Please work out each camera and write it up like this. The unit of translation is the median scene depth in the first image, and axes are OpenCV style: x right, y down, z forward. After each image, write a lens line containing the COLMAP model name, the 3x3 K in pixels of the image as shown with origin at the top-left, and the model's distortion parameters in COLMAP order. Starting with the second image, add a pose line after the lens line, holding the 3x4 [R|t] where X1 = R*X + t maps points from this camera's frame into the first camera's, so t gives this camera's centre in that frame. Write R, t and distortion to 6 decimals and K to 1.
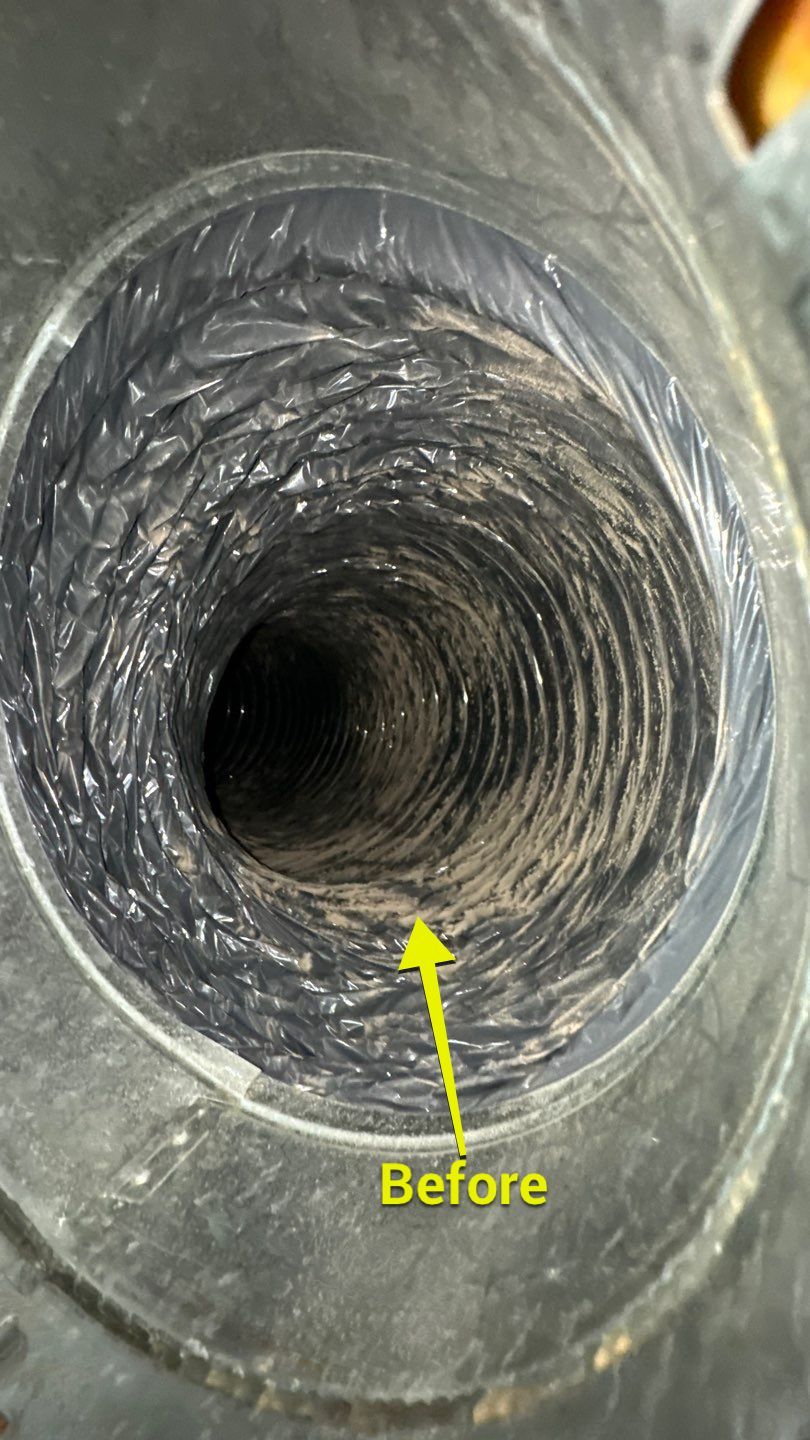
lens RADIAL K [[573.6, 0, 406.3], [0, 573.6, 717.8], [0, 0, 1]] dist [-0.004878, 0.000570]
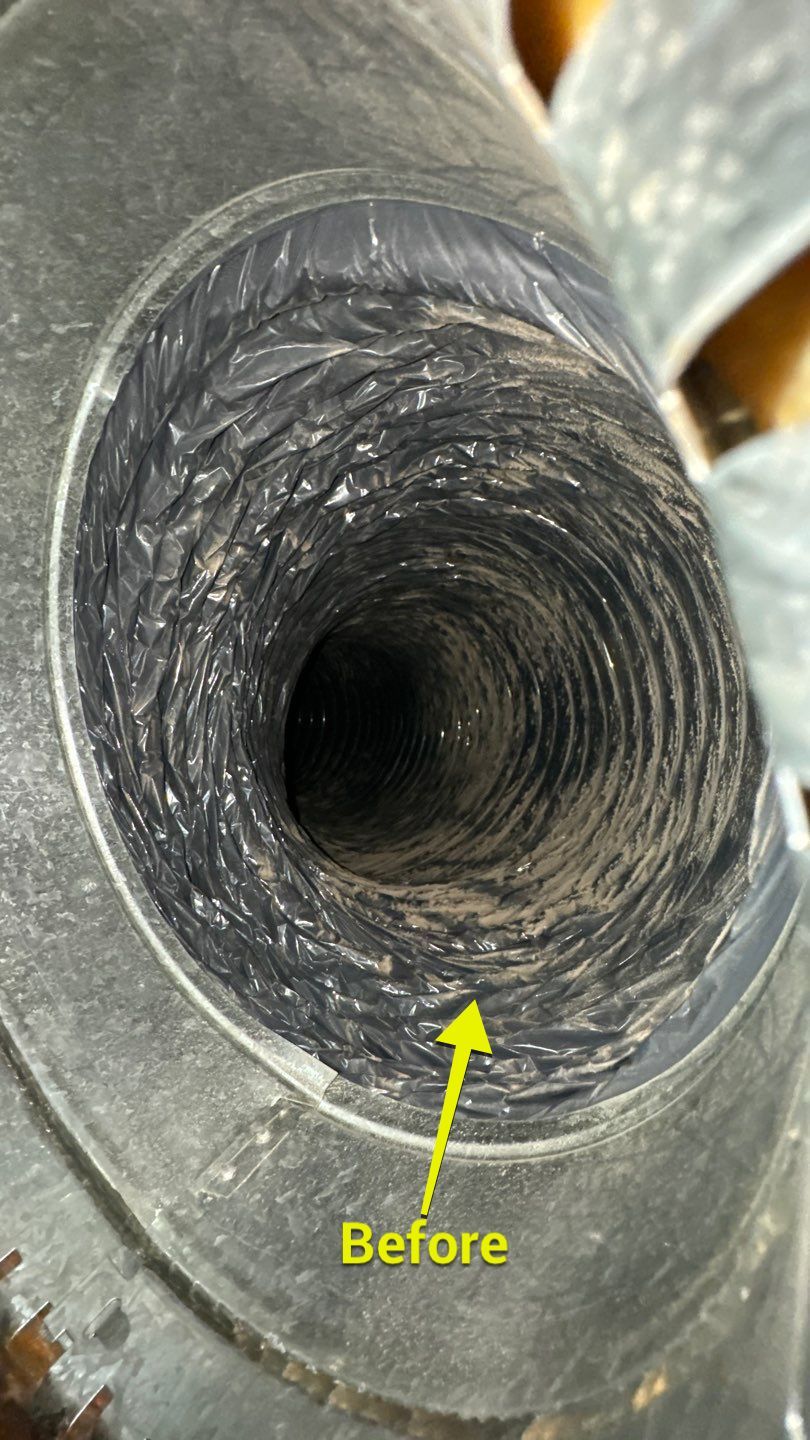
lens RADIAL K [[573.6, 0, 405.9], [0, 573.6, 717.9], [0, 0, 1]] dist [-0.004878, 0.000570]
pose [[0.986374, -0.075208, -0.146321, 0.059771], [0.075933, 0.997113, -0.000629, -0.008636], [0.145946, -0.010490, 0.989237, 0.007520]]
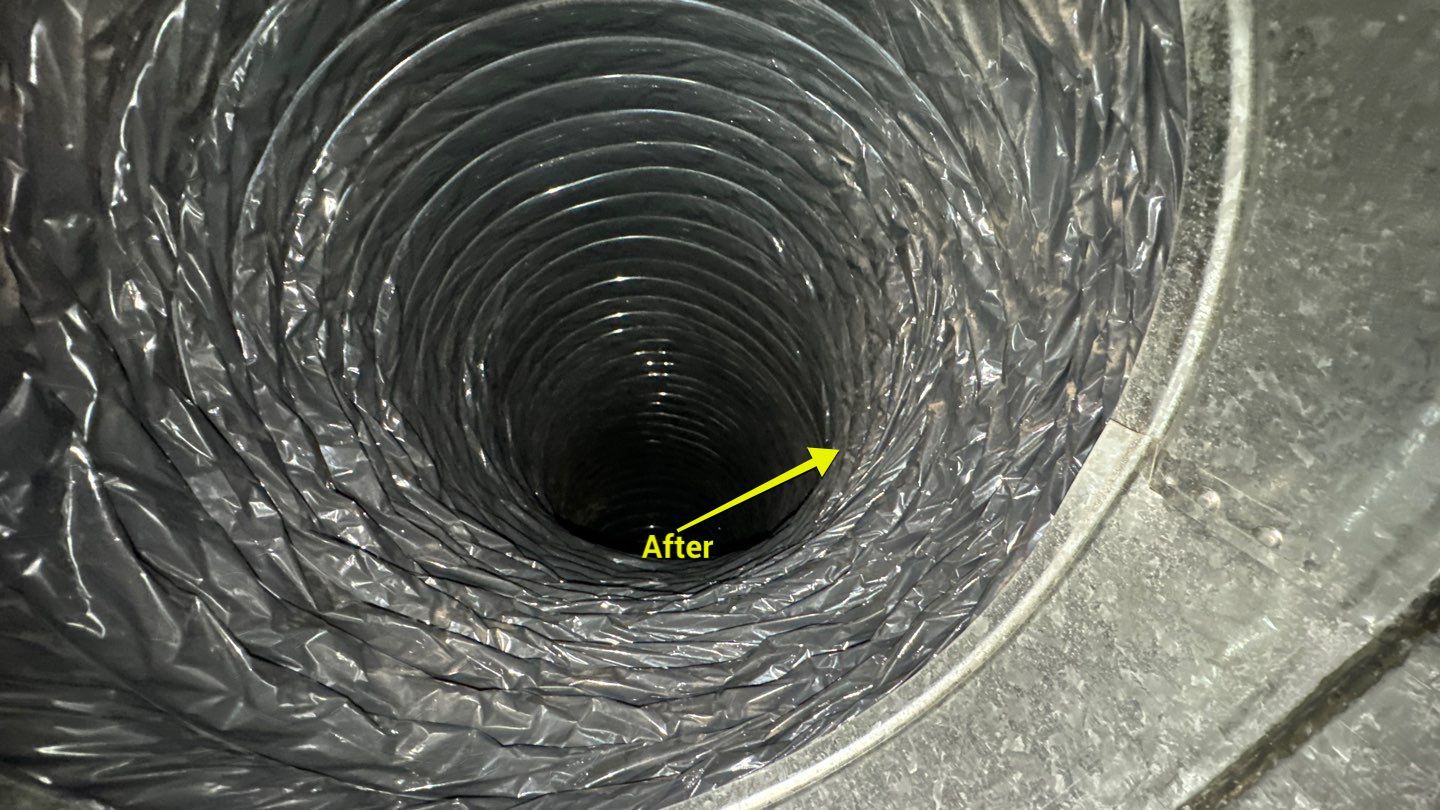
lens RADIAL K [[573.6, 0, 717.7], [0, 573.6, 406.4], [0, 0, 1]] dist [-0.004878, 0.000570]
pose [[-0.103465, -0.991408, -0.080030, -0.099051], [0.983956, -0.113780, 0.137424, -0.047159], [-0.145349, -0.064527, 0.987274, 0.243456]]
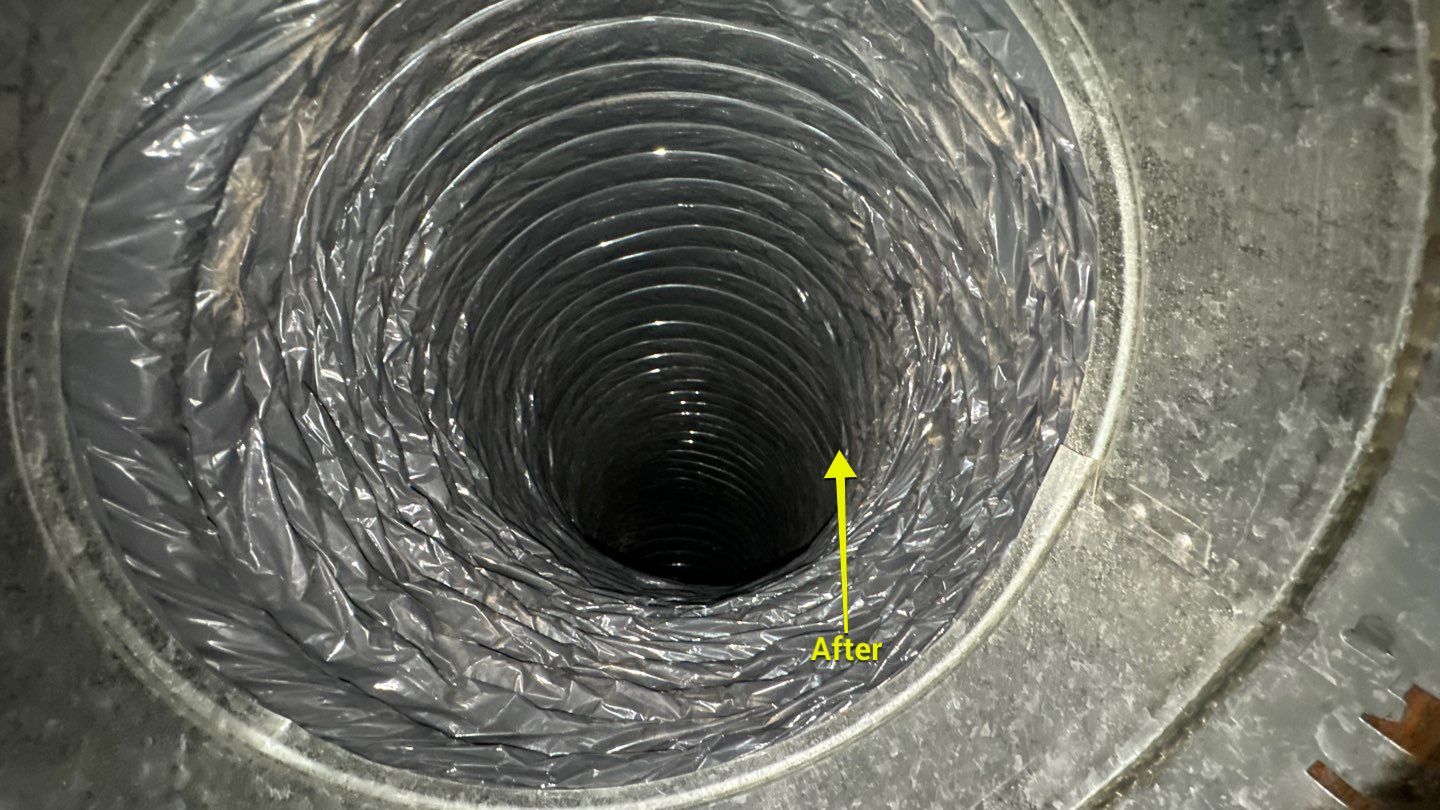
lens RADIAL K [[573.6, 0, 717.1], [0, 573.6, 405.1], [0, 0, 1]] dist [-0.004878, 0.000570]
pose [[-0.070764, -0.997463, 0.007769, -0.137604], [0.993995, -0.069862, 0.084220, -0.040895], [-0.083463, 0.013682, 0.996417, 0.067528]]
